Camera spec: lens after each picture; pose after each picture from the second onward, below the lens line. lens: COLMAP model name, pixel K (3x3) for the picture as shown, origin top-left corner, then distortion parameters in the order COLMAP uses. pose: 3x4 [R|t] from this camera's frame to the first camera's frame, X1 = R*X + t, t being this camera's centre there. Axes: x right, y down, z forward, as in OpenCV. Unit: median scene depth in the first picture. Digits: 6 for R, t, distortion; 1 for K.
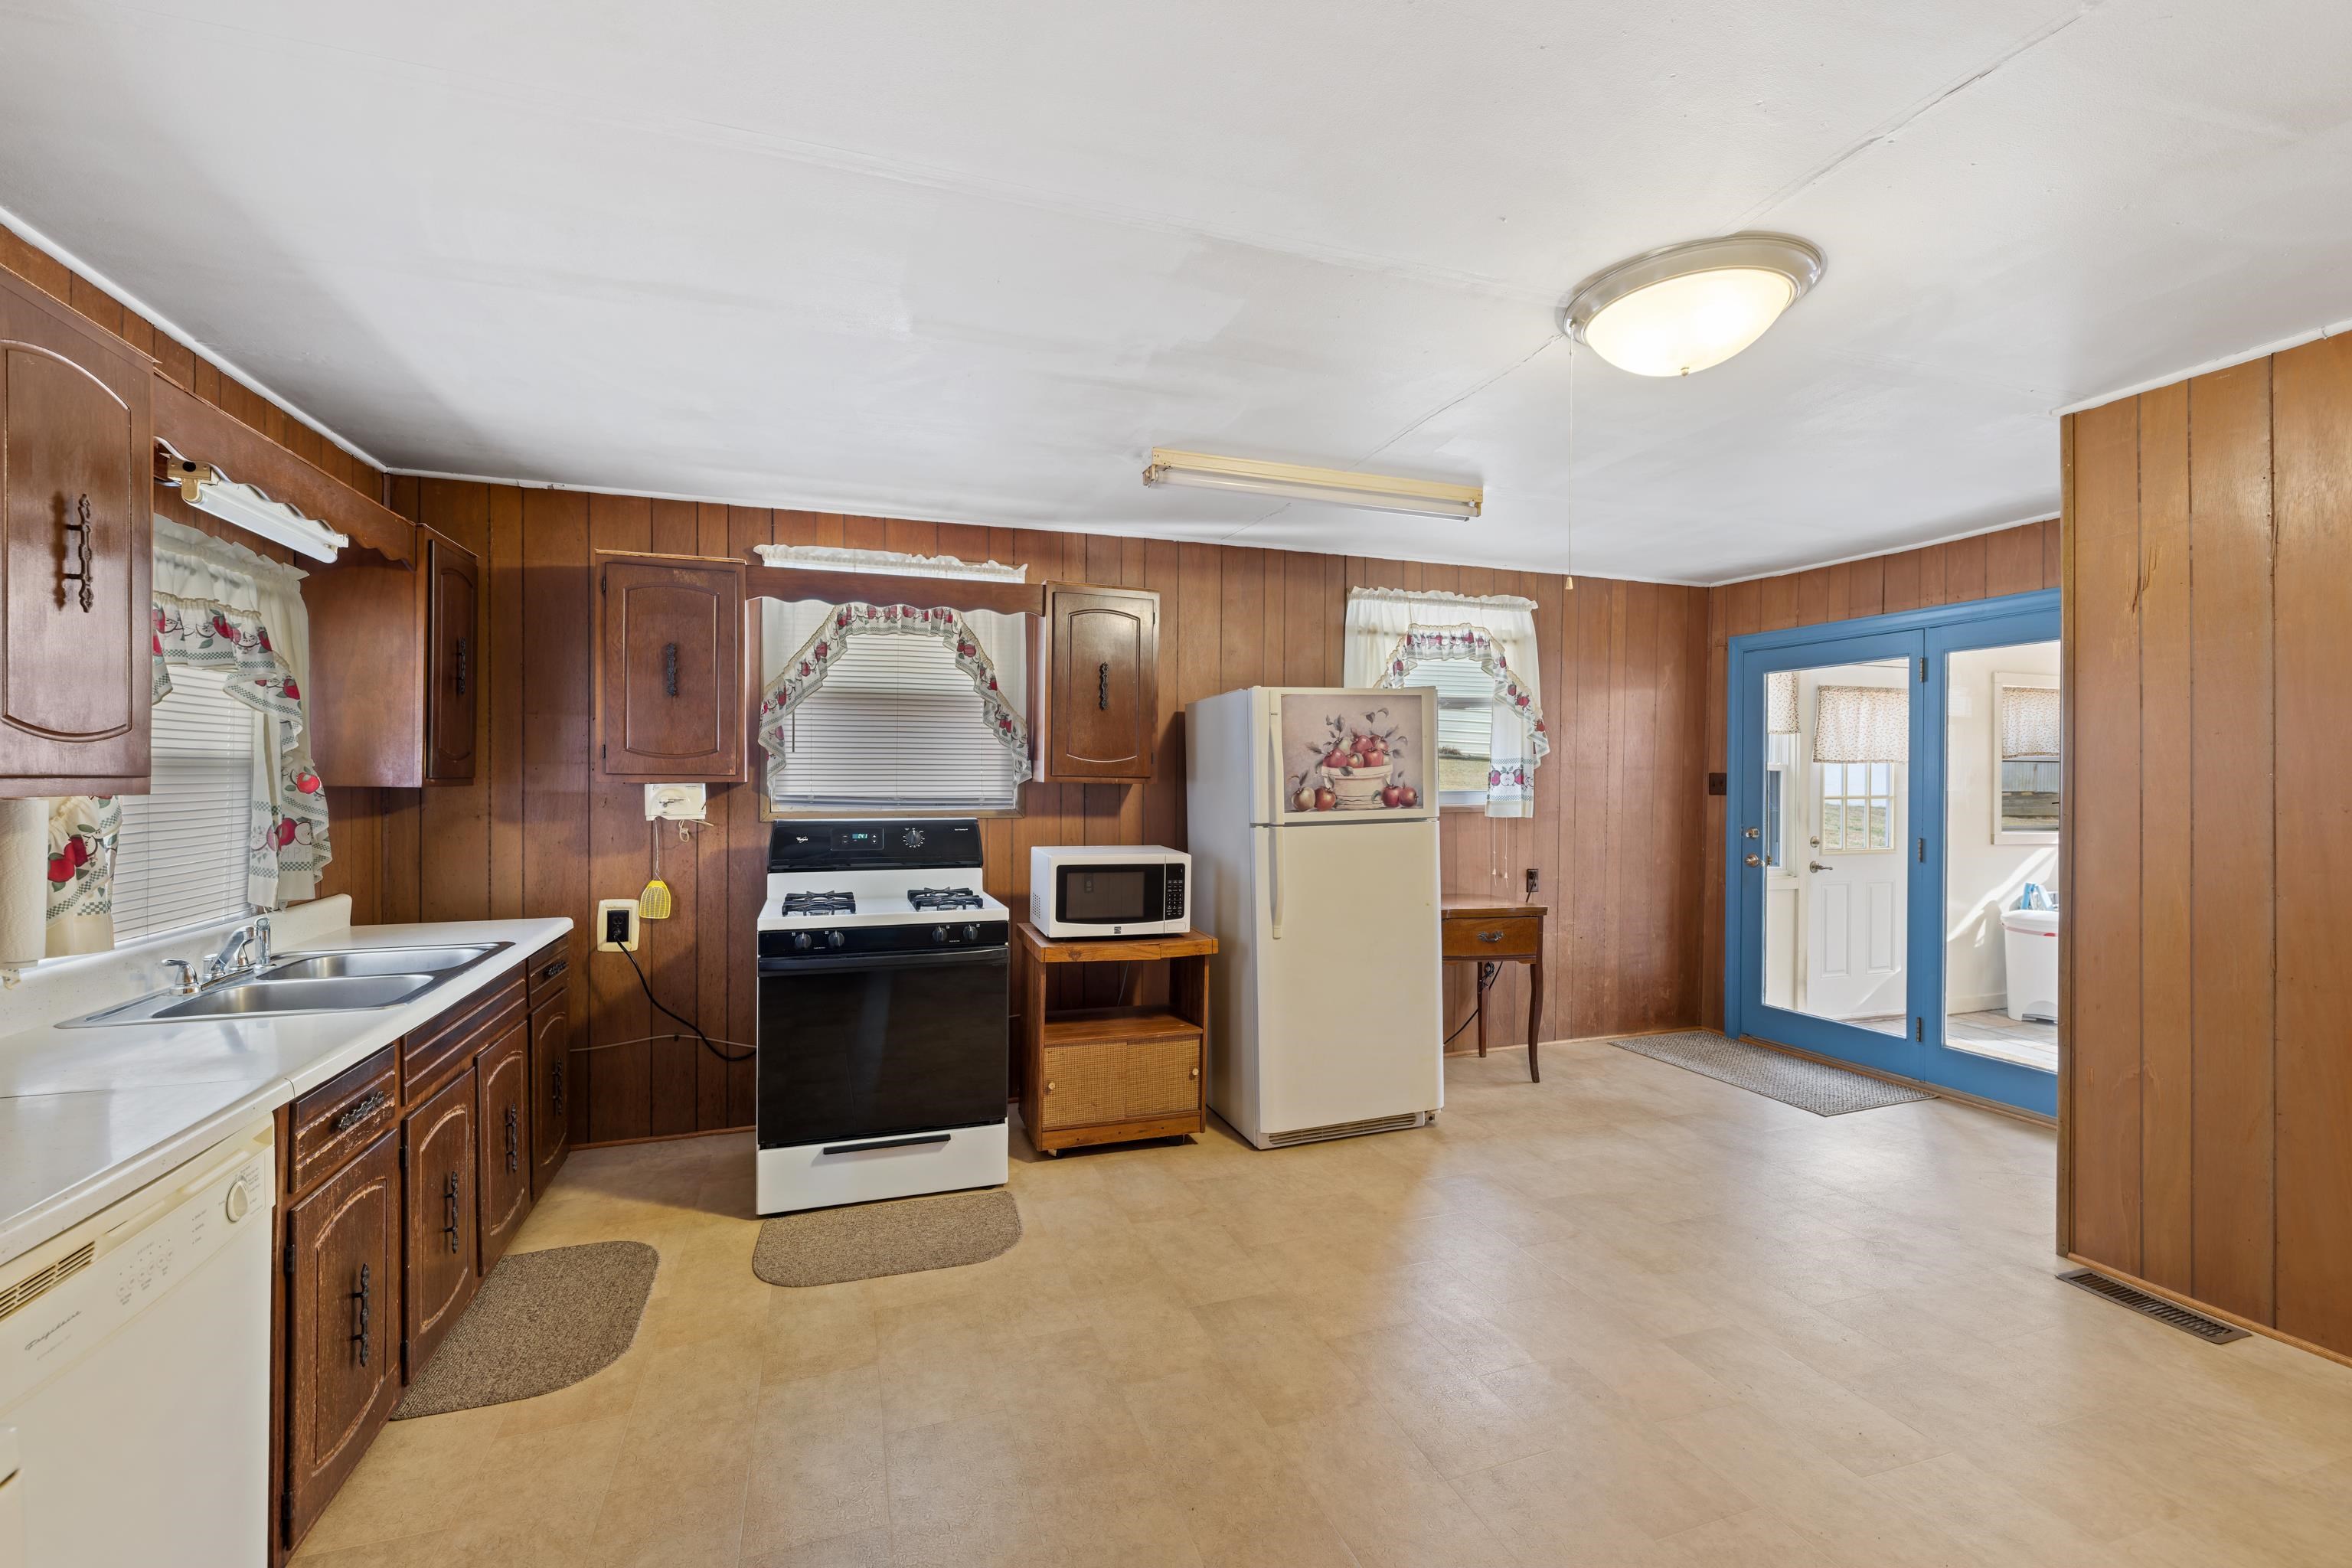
lens RADIAL K [[1001.2, 0, 1176.0], [0, 1001.2, 784.0], [0, 0, 1]] dist [-0.000852, 0.000209]
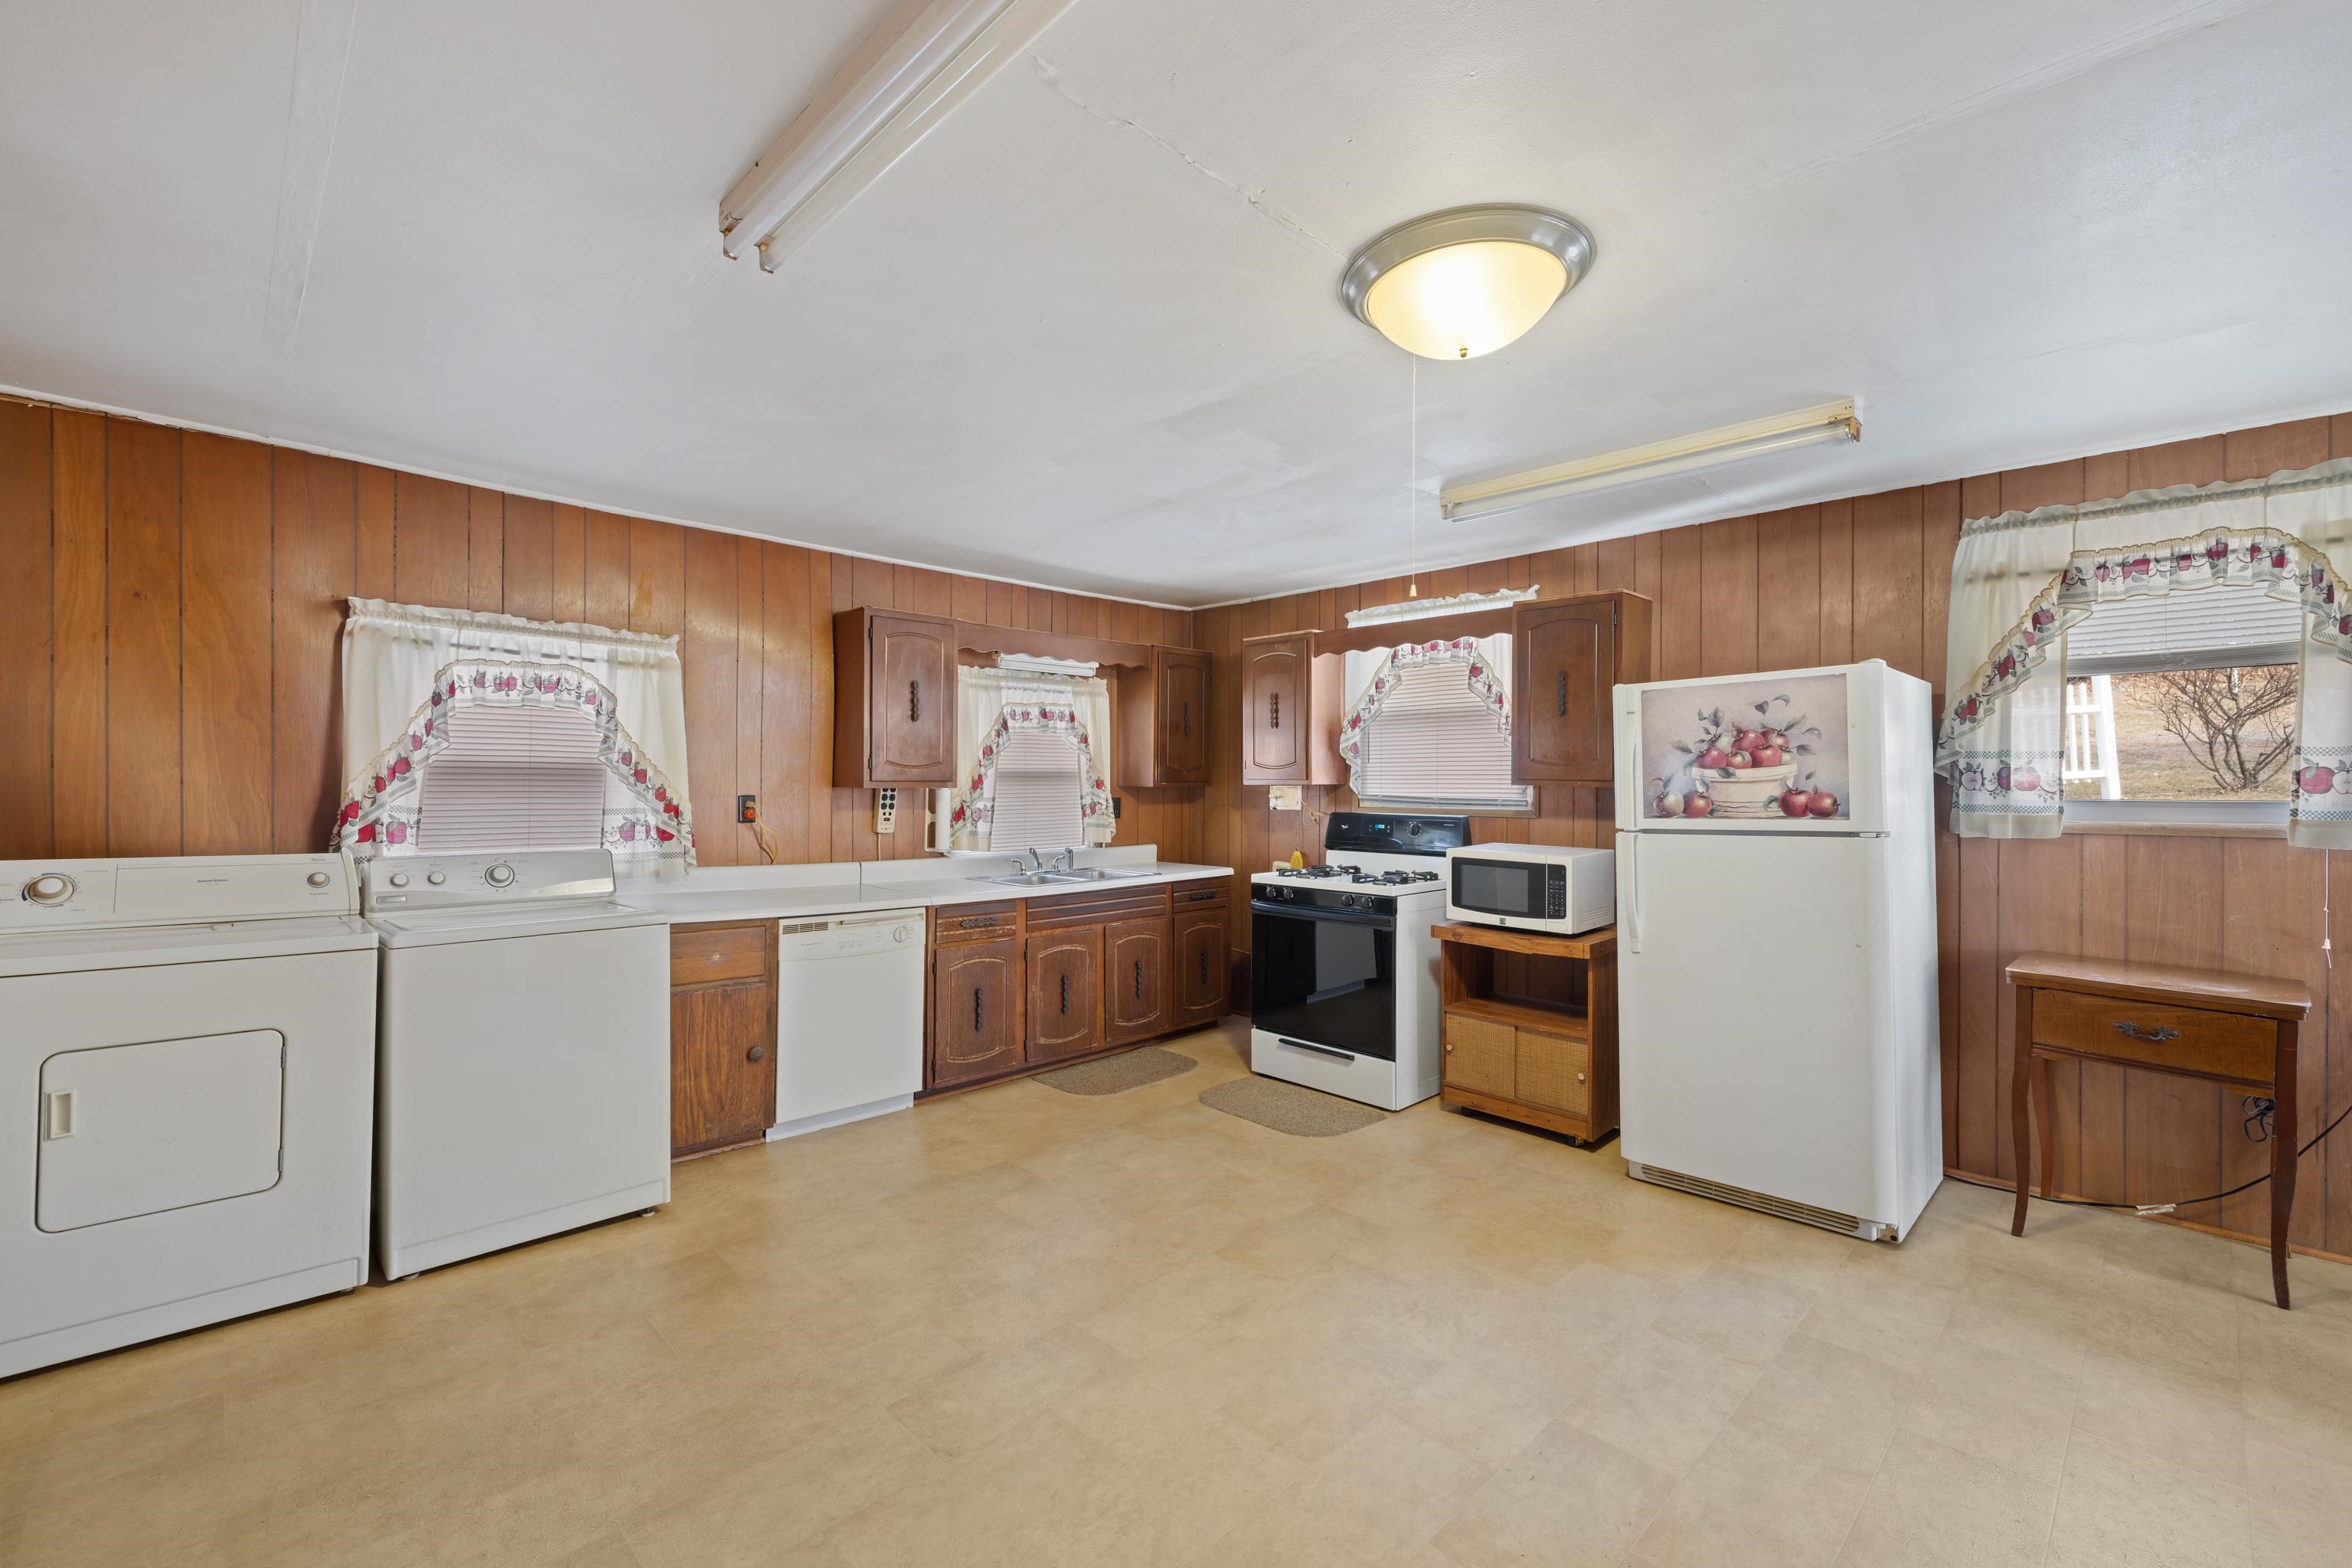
lens RADIAL K [[1001.2, 0, 1176.0], [0, 1001.2, 784.0], [0, 0, 1]] dist [-0.000852, 0.000209]
pose [[0.418737, -0.000630, -0.908107, 0.750336], [-0.006101, 0.999975, -0.003507, 0.002790], [0.908087, 0.007009, 0.418723, 0.213960]]
